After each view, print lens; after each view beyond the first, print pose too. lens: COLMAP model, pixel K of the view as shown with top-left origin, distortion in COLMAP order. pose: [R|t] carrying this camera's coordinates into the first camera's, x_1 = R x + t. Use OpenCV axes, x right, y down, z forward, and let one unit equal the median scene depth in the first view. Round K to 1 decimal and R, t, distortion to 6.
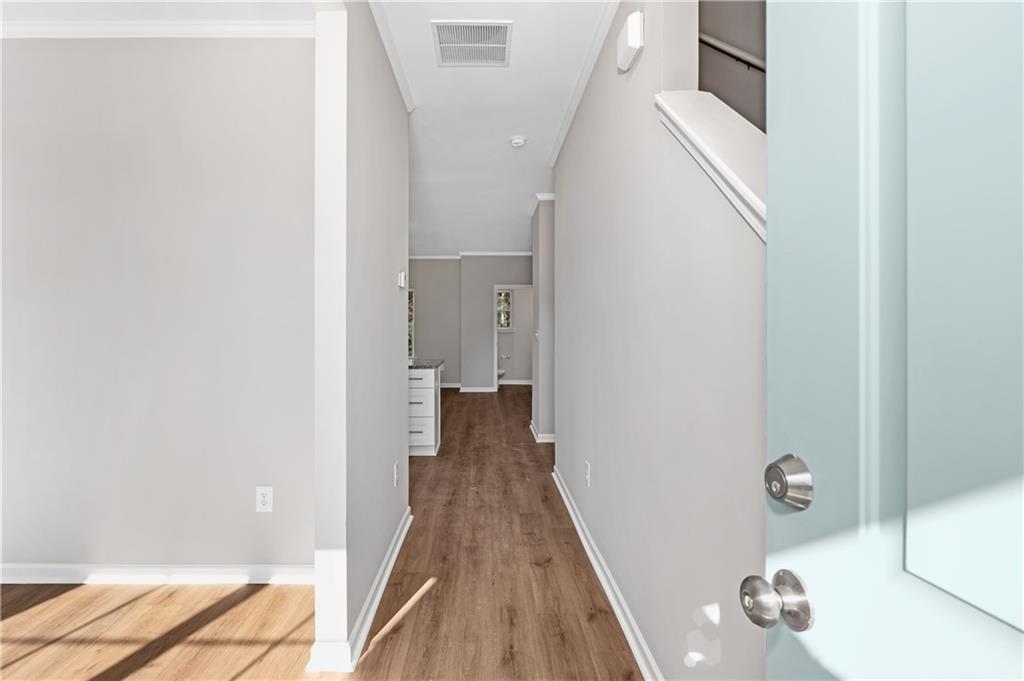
lens RADIAL K [[493.3, 0, 510.8], [0, 493.3, 335.4], [0, 0, 1]] dist [0.004019, 0.000495]
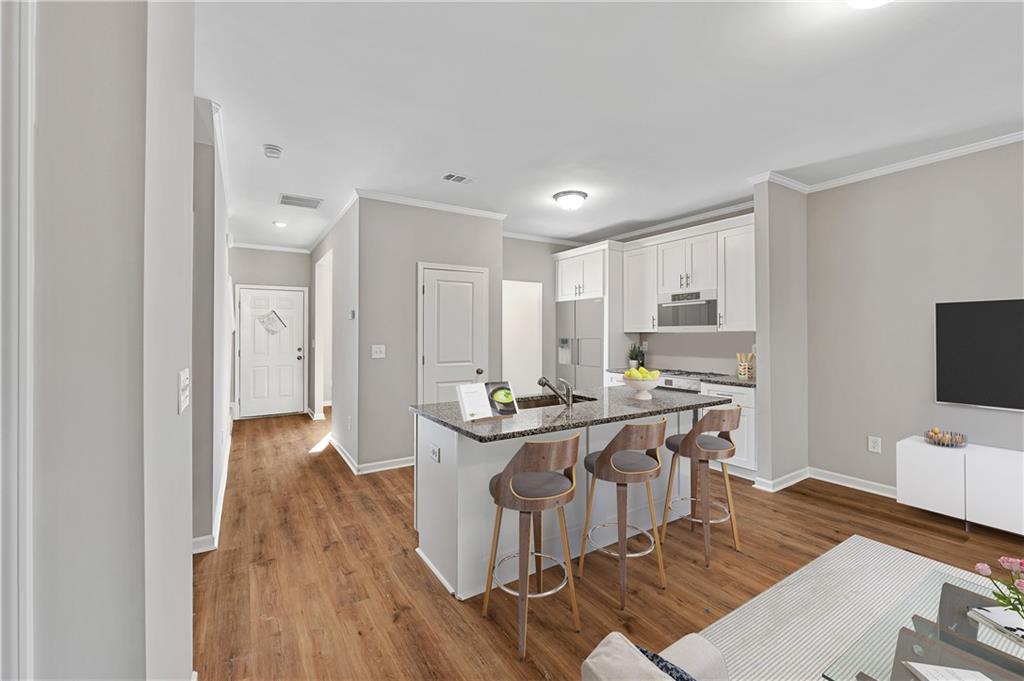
lens RADIAL K [[425.0, 0, 513.1], [0, 425.0, 336.5], [0, 0, 1]] dist [-0.000198, -0.000717]
pose [[-0.868885, 0.003168, -0.495004, 0.013939], [-0.009145, 0.999706, 0.022450, -0.061609], [0.494930, 0.024033, -0.868601, 2.012125]]
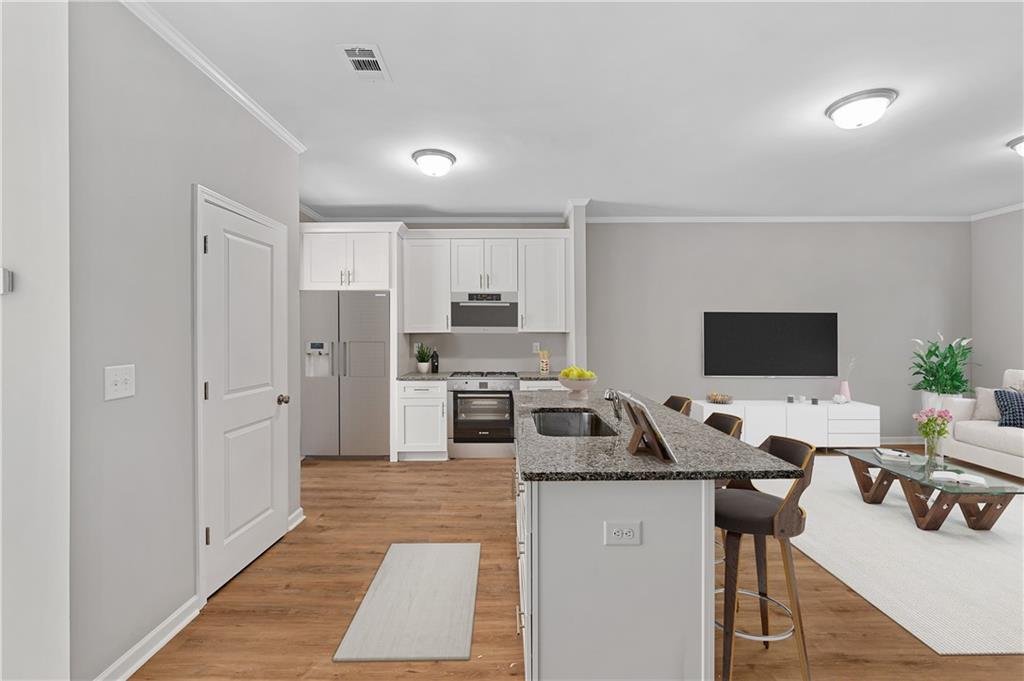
lens RADIAL K [[425.0, 0, 505.6], [0, 425.0, 333.1], [0, 0, 1]] dist [-0.000198, -0.000717]
pose [[-0.045024, -0.002386, -0.998983, 0.195682], [-0.013311, 0.999910, -0.001788, -0.048191], [0.998897, 0.013217, -0.045052, 1.277301]]
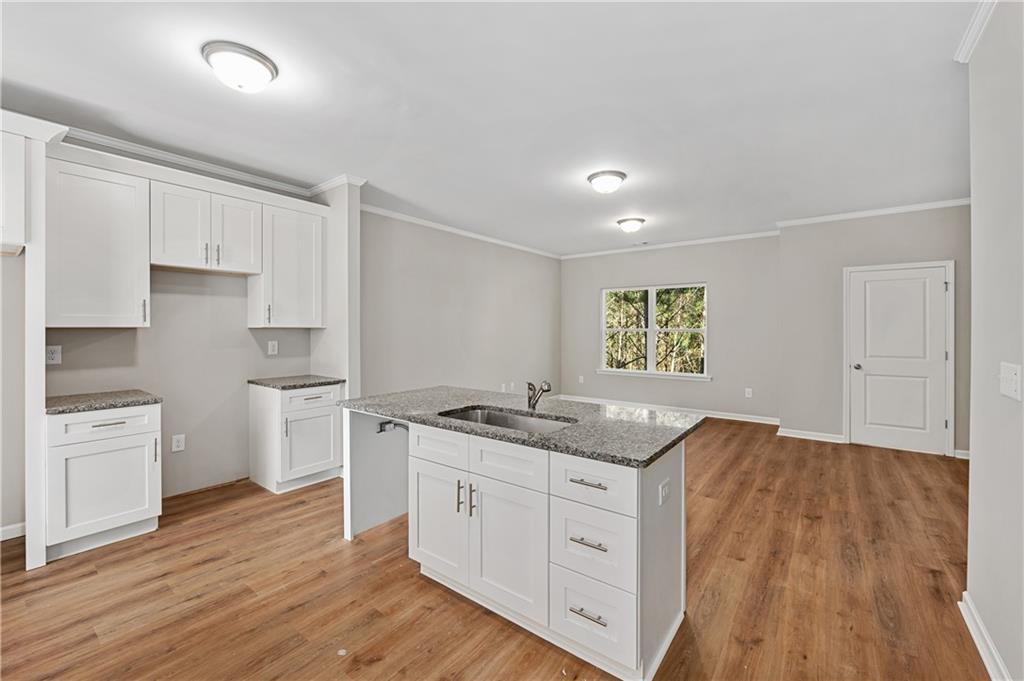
lens RADIAL K [[425.0, 0, 512.1], [0, 425.0, 330.6], [0, 0, 1]] dist [-0.000198, -0.000717]
pose [[0.765615, 0.000672, -0.643299, -0.025734], [-0.008873, 0.999915, -0.009517, -0.041989], [0.643238, 0.012994, 0.765556, 0.882671]]
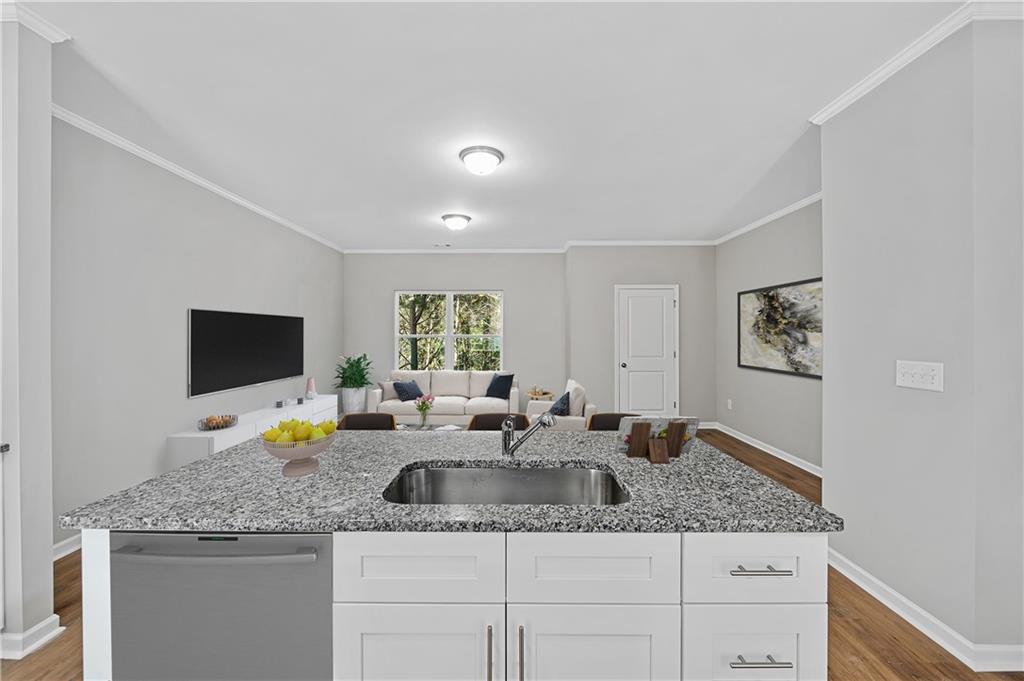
lens RADIAL K [[402.2, 0, 509.0], [0, 402.2, 336.9], [0, 0, 1]] dist [-0.008836, 0.000202]
pose [[0.998134, 0.001036, -0.061046, -0.401779], [-0.001742, 0.999932, -0.011513, -0.041704], [0.061030, 0.011598, 0.998069, 0.995524]]
